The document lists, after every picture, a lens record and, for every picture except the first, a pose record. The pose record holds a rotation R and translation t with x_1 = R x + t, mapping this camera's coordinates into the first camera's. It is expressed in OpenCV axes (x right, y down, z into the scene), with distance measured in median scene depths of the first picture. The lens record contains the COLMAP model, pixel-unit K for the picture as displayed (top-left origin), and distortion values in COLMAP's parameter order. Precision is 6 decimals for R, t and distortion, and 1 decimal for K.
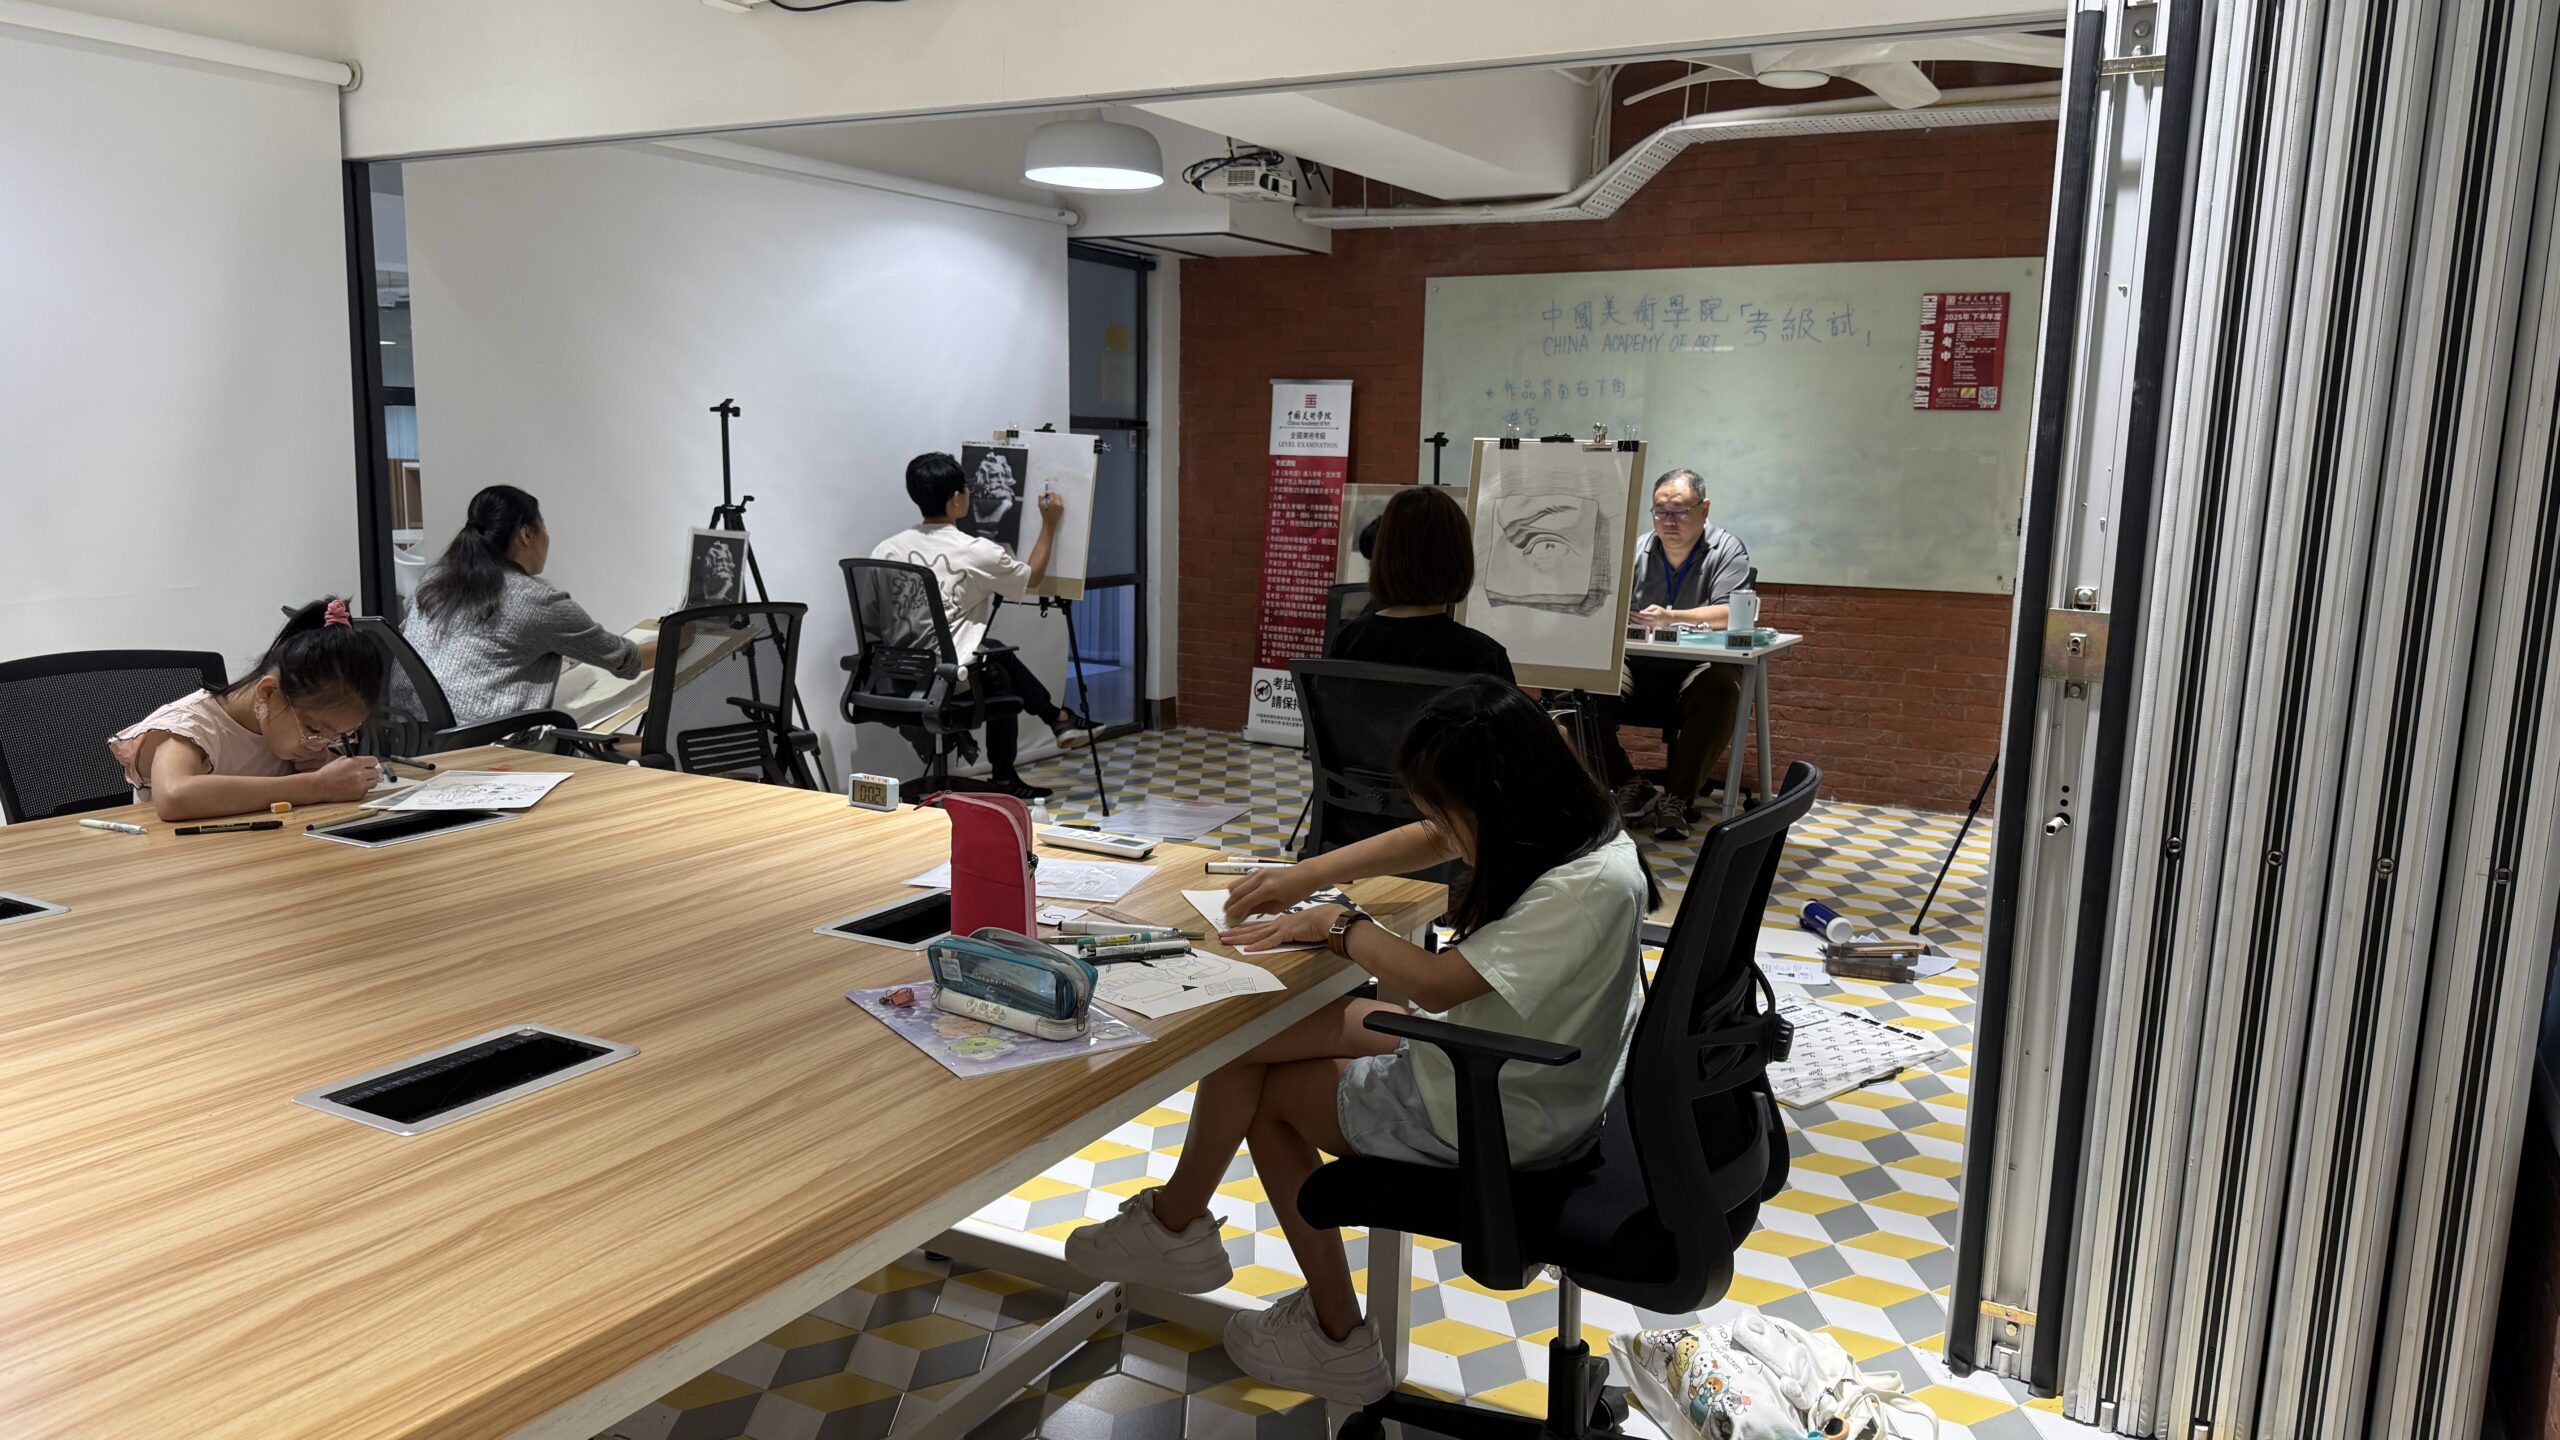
lens RADIAL K [[1869.3, 0, 1278.3], [0, 1869.3, 736.3], [0, 0, 1]] dist [0.095456, -0.002553]
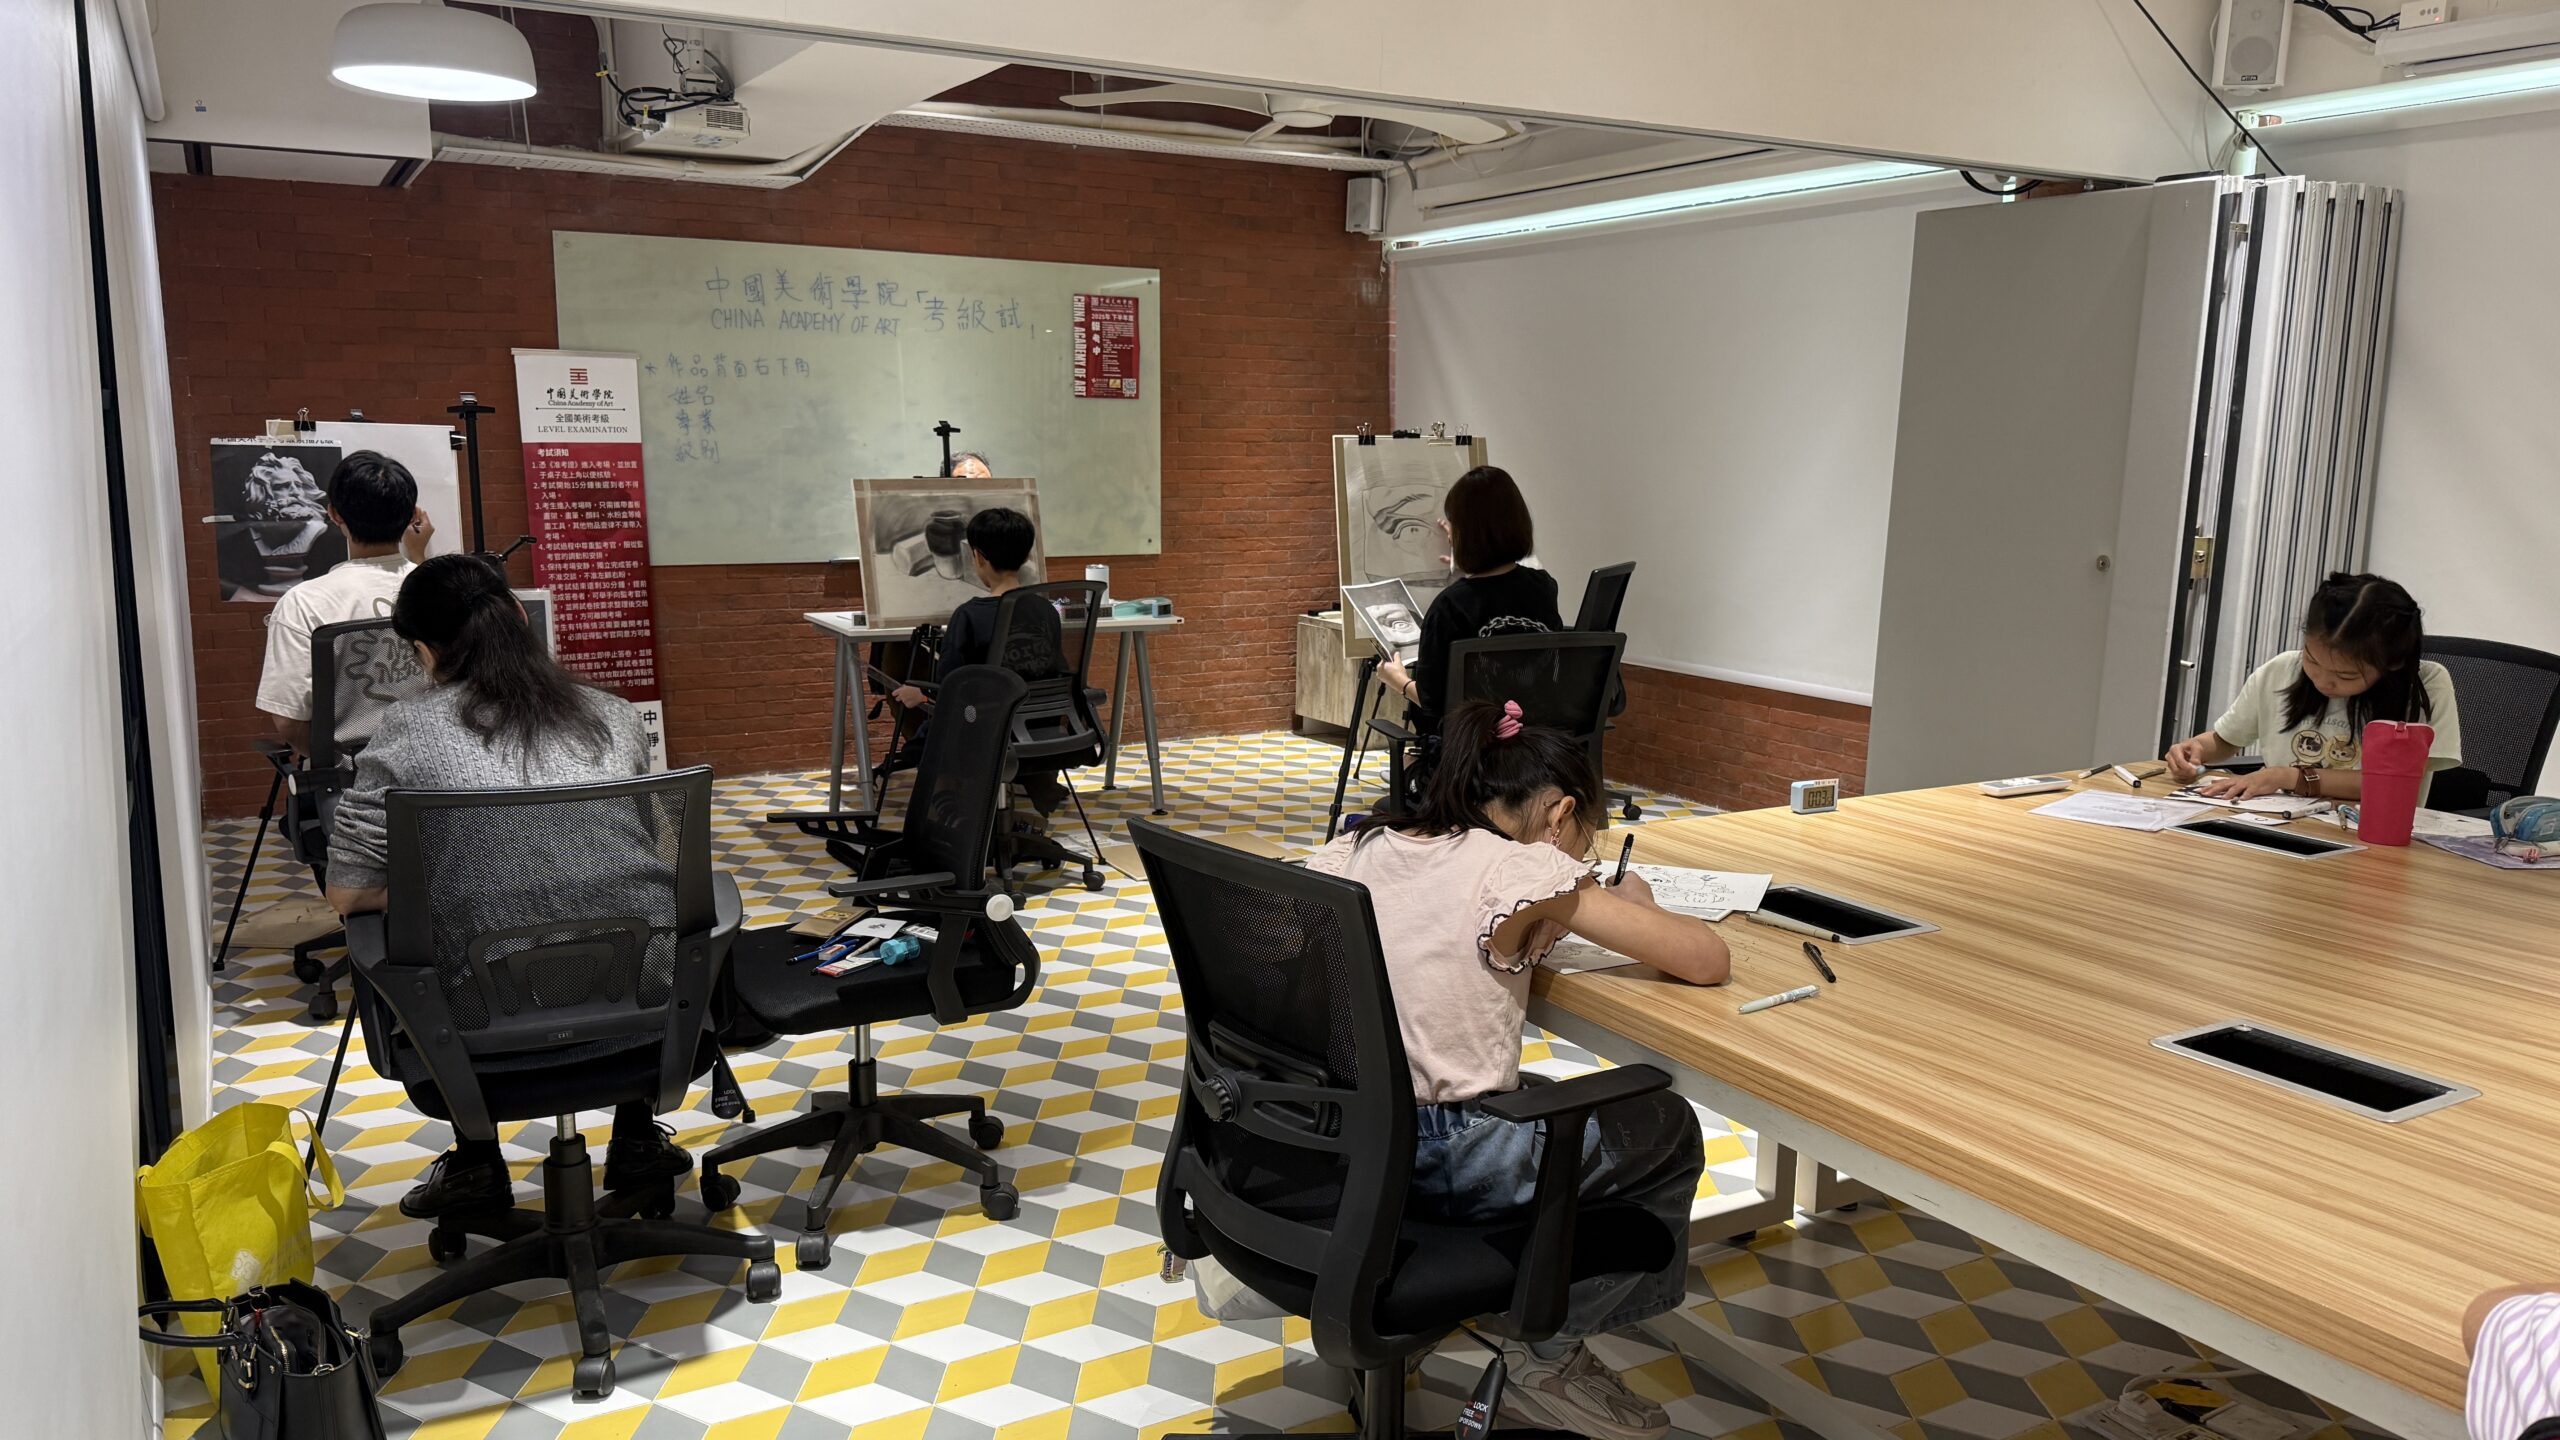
lens RADIAL K [[1869.3, 0, 1275.0], [0, 1869.3, 722.6], [0, 0, 1]] dist [0.095456, -0.002553]
pose [[0.518273, -0.146232, 0.842621, -0.558539], [0.131613, 0.987174, 0.090366, -0.064710], [-0.845028, 0.064066, 0.530871, 0.311285]]
